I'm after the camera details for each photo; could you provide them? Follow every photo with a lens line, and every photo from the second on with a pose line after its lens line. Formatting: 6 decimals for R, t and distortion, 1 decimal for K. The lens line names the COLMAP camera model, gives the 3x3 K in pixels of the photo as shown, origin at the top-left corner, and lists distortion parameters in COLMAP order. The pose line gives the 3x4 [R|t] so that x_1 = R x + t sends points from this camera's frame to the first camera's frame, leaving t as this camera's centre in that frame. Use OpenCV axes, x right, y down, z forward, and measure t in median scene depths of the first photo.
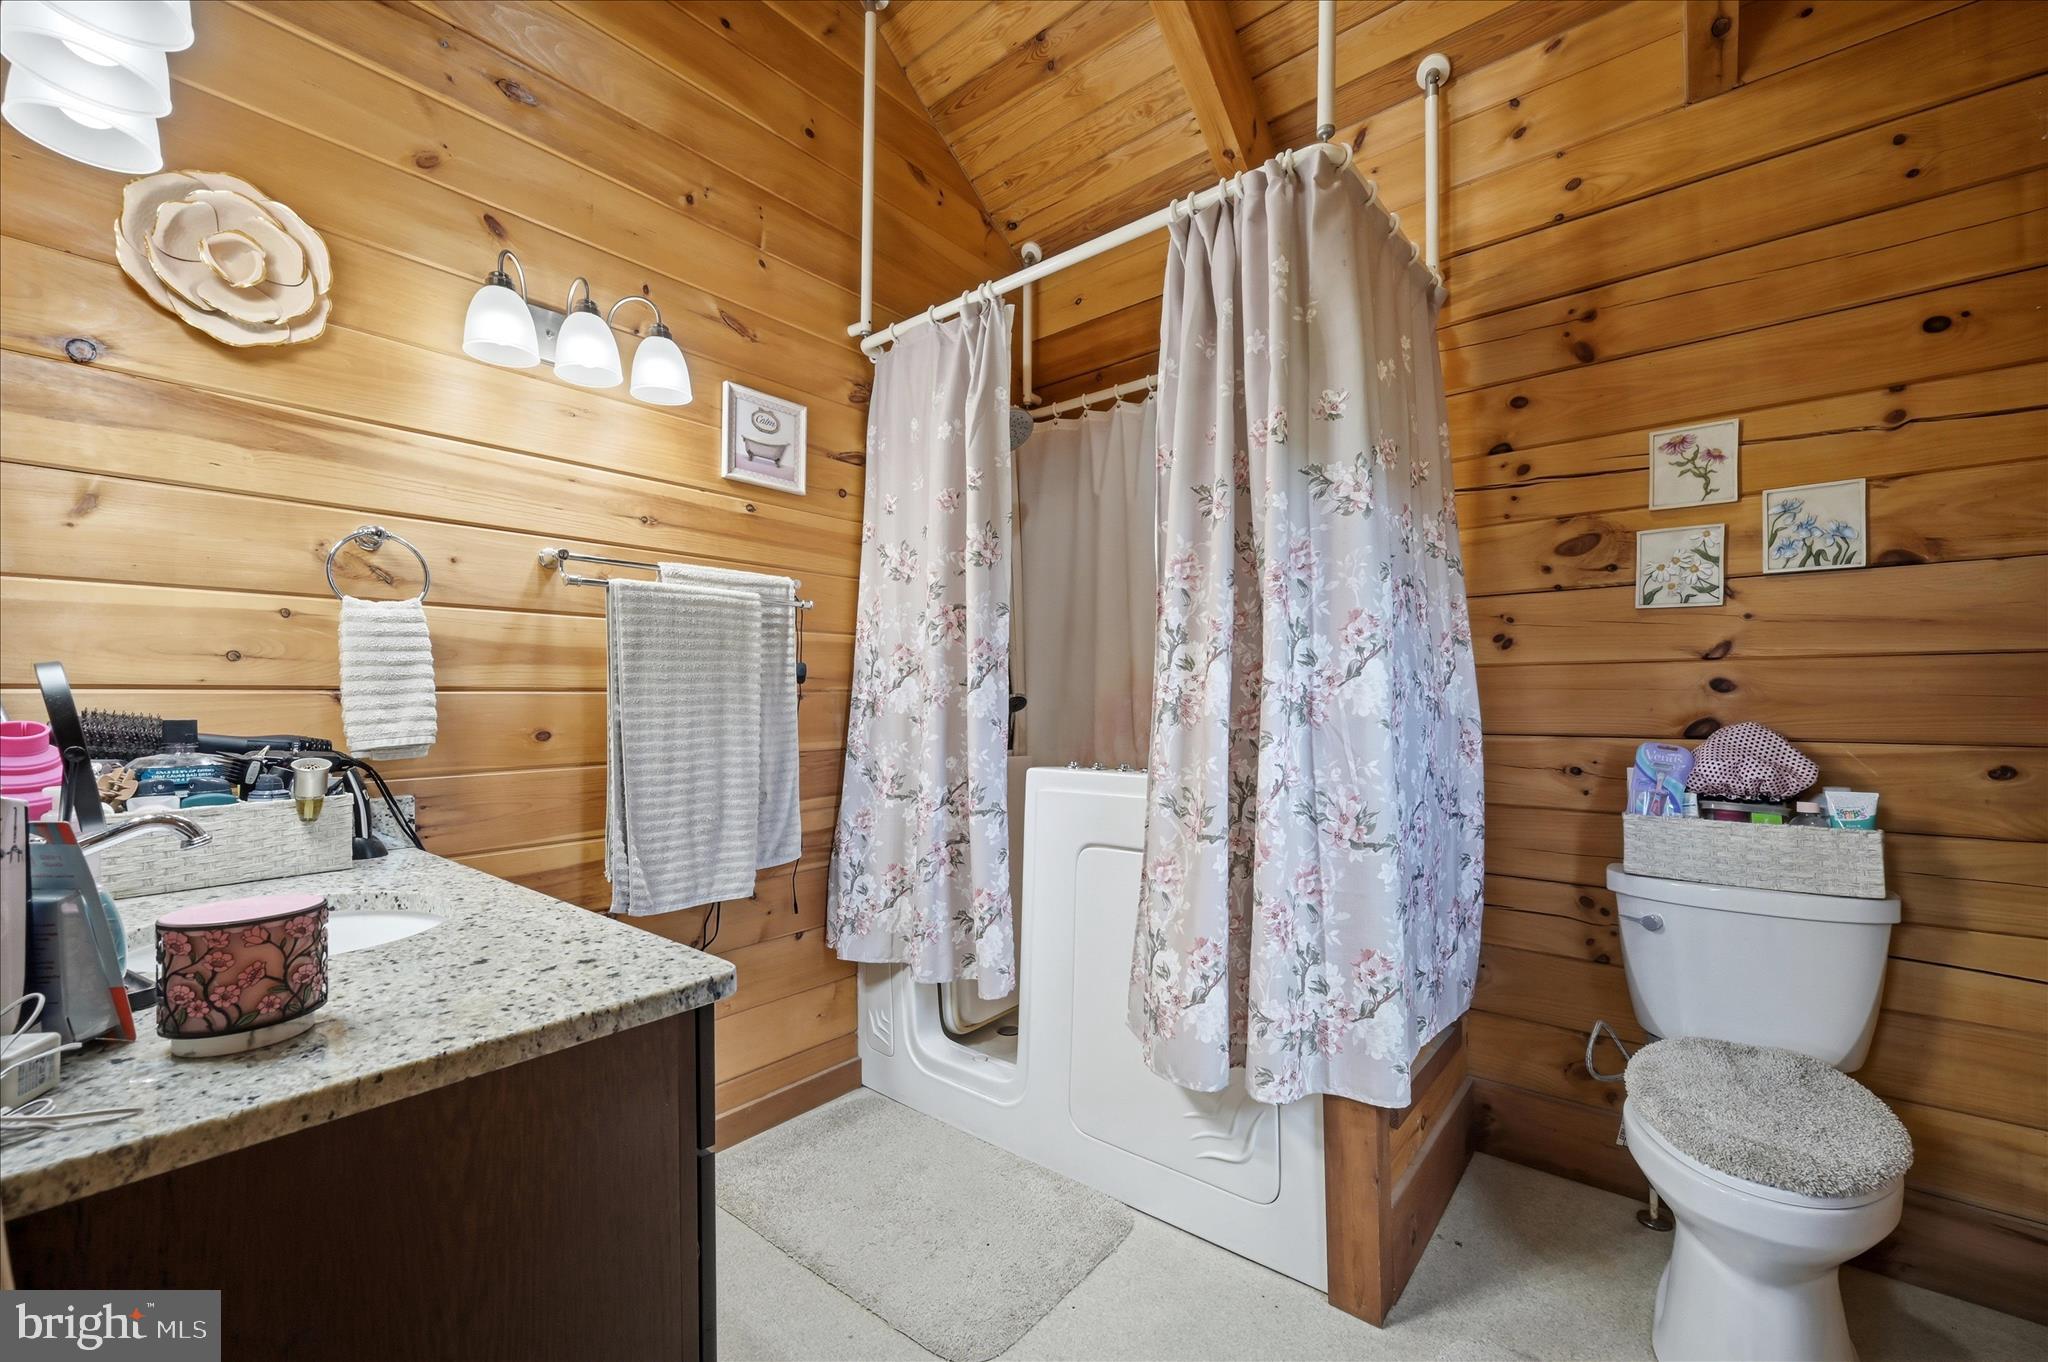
lens RADIAL K [[829.2, 0, 1029.8], [0, 829.2, 697.6], [0, 0, 1]] dist [-0.001038, -0.000191]
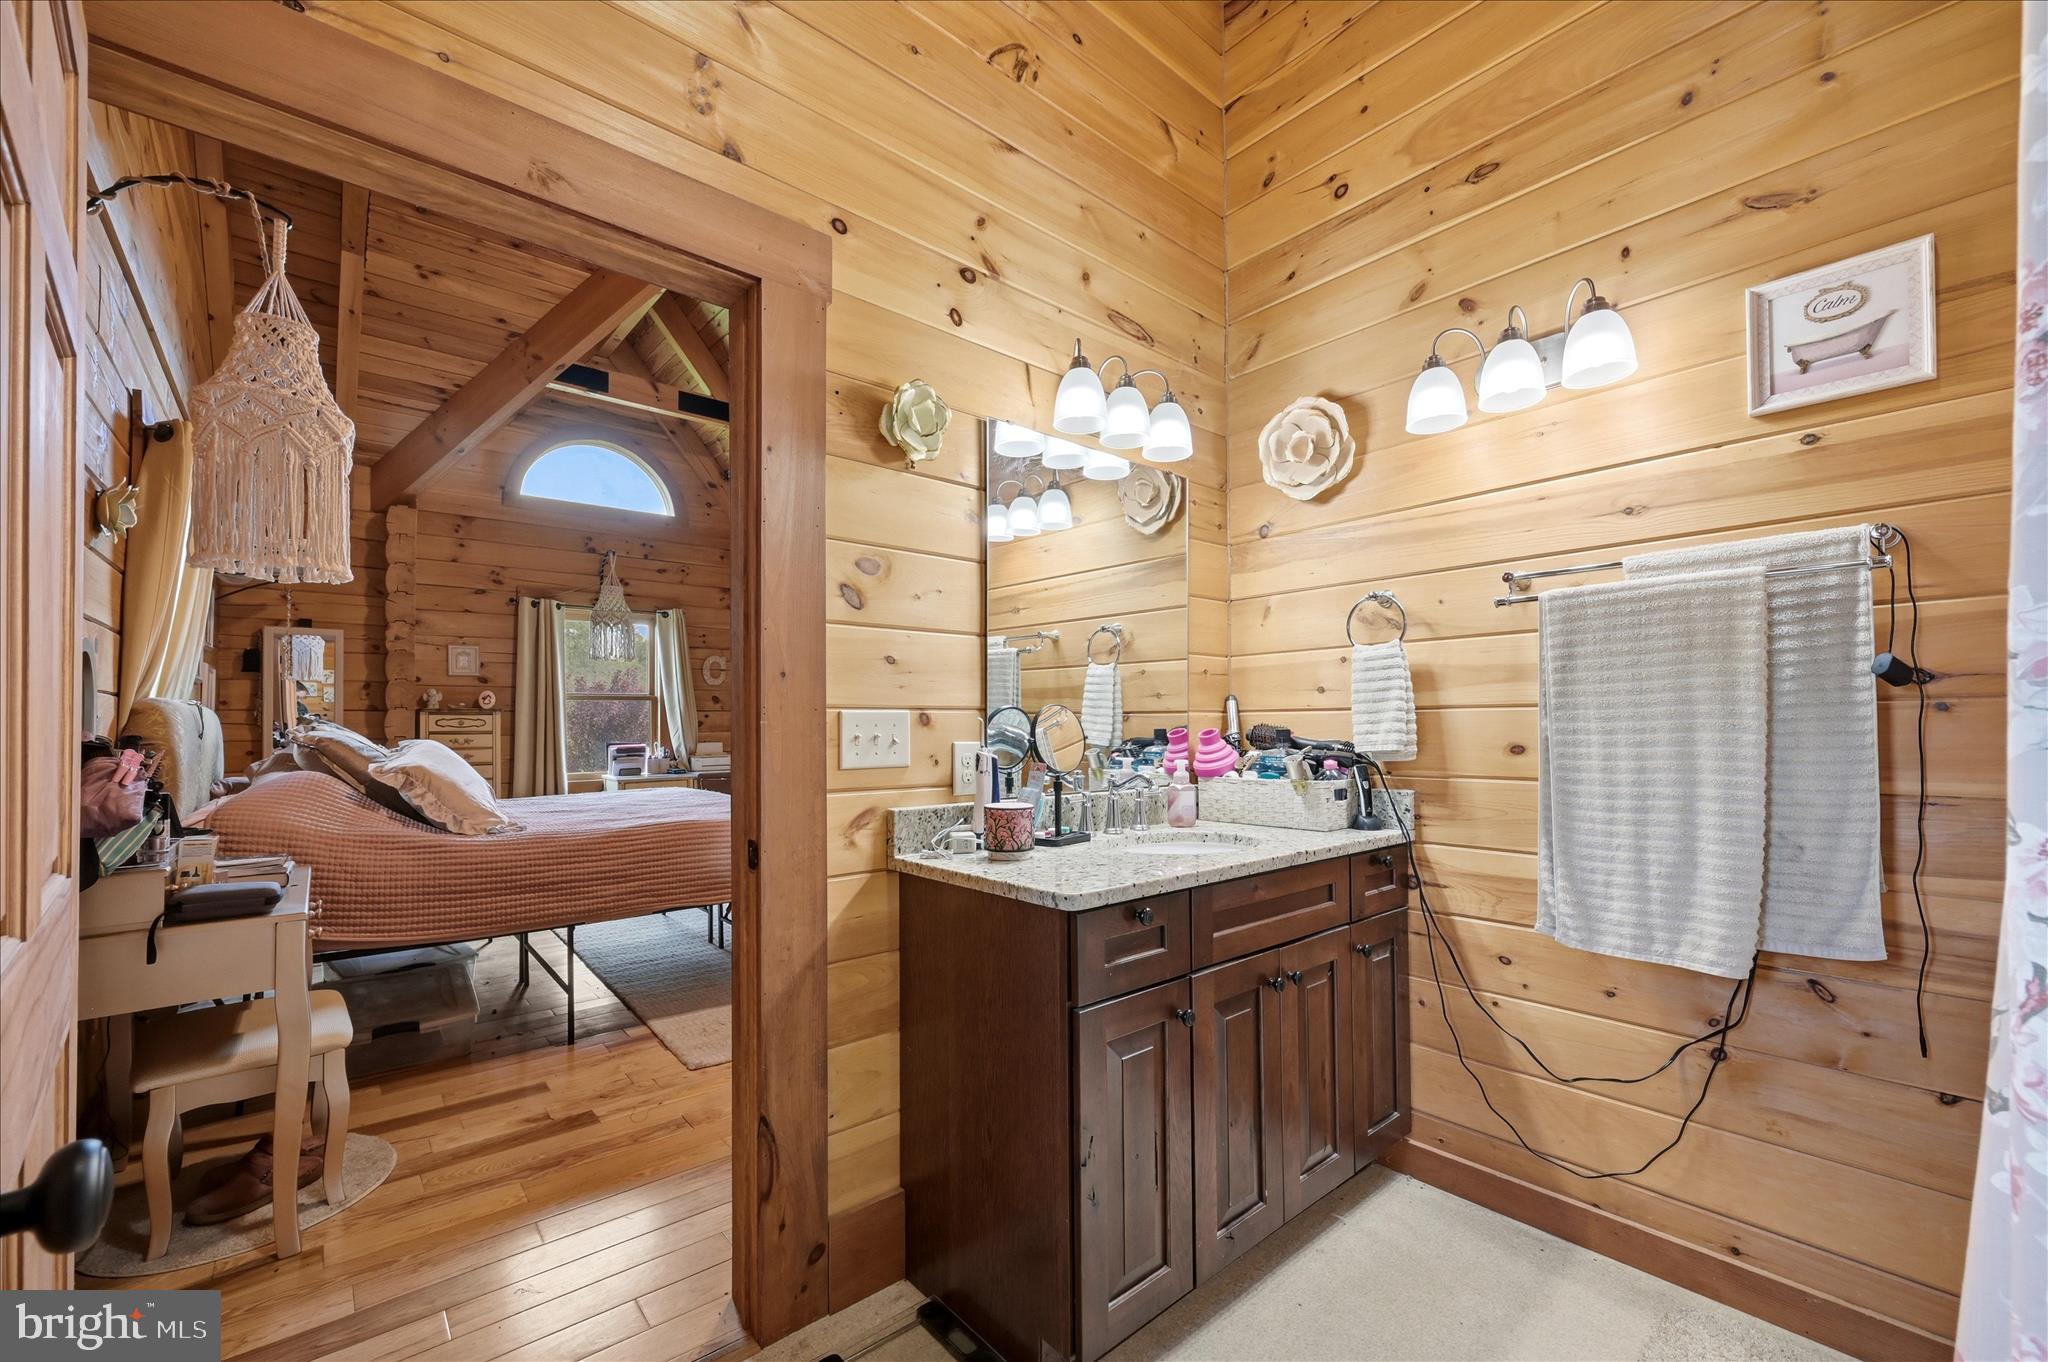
lens RADIAL K [[829.2, 0, 1029.9], [0, 829.2, 695.9], [0, 0, 1]] dist [-0.001038, -0.000191]
pose [[-0.171574, -0.027503, -0.984787, 0.543026], [0.011174, 0.999492, -0.029860, 0.002110], [0.985108, -0.016128, -0.171180, 0.550911]]
